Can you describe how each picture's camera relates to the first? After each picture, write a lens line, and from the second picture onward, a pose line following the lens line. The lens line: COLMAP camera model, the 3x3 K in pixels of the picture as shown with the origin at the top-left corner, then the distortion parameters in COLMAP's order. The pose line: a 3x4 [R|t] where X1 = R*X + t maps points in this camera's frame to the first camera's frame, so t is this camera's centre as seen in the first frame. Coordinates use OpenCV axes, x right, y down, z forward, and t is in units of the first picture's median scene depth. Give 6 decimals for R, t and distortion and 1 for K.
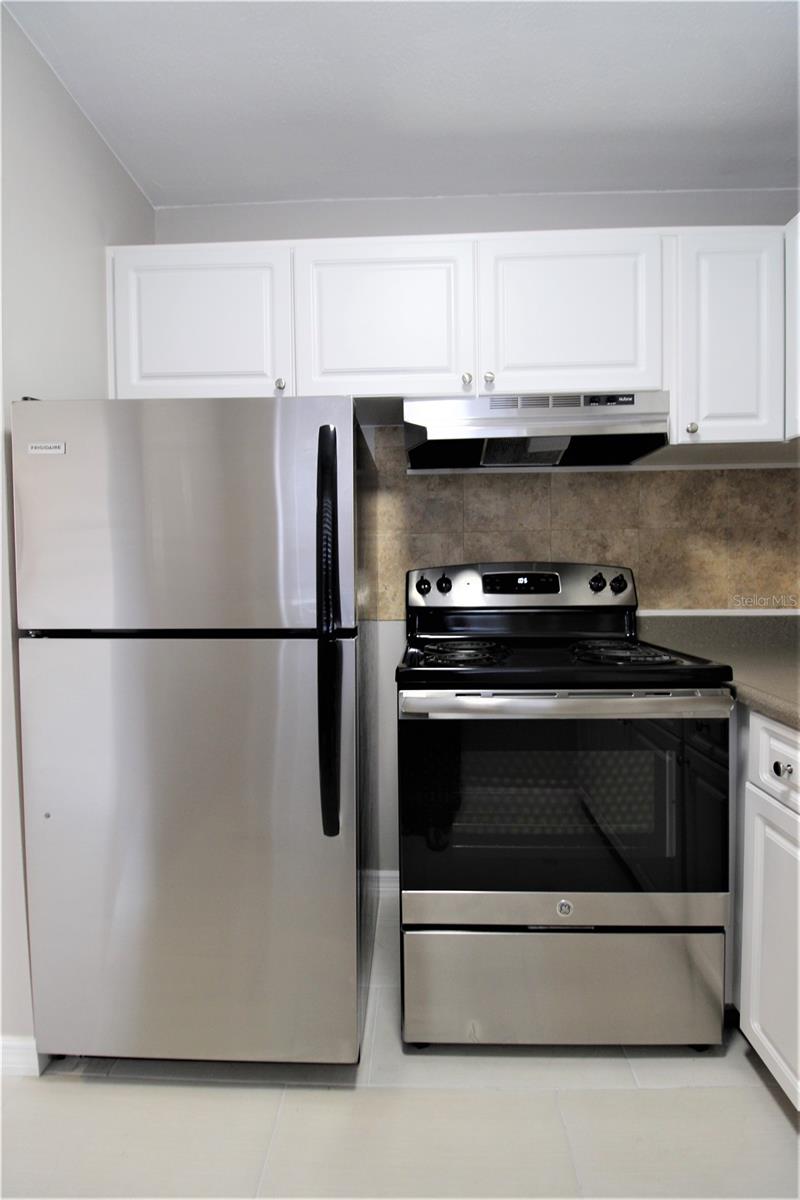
lens RADIAL K [[568.7, 0, 398.7], [0, 568.7, 595.5], [0, 0, 1]] dist [-0.016466, -0.000936]
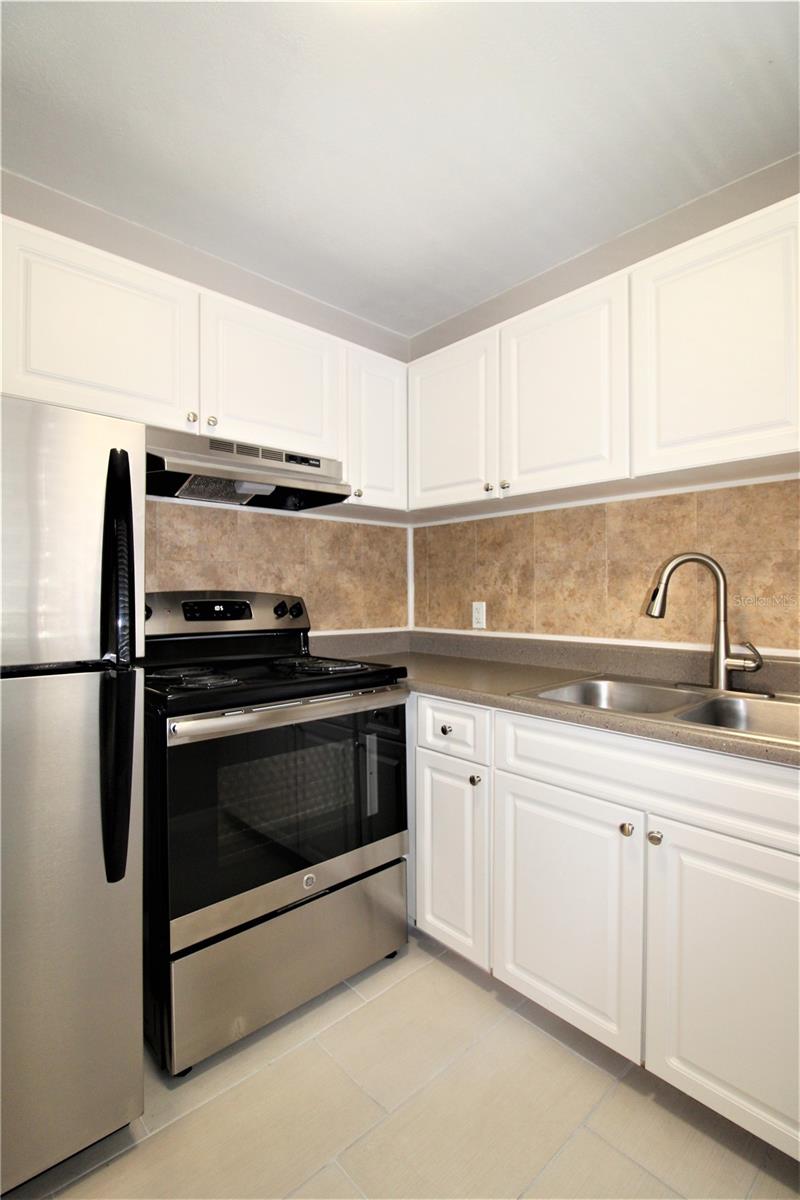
lens RADIAL K [[568.7, 0, 398.4], [0, 568.7, 599.7], [0, 0, 1]] dist [-0.016466, -0.000936]
pose [[0.704564, 0.005990, 0.709615, -0.305407], [0.022259, 0.999286, -0.030536, -0.001035], [-0.709292, 0.037310, 0.703927, -0.001521]]
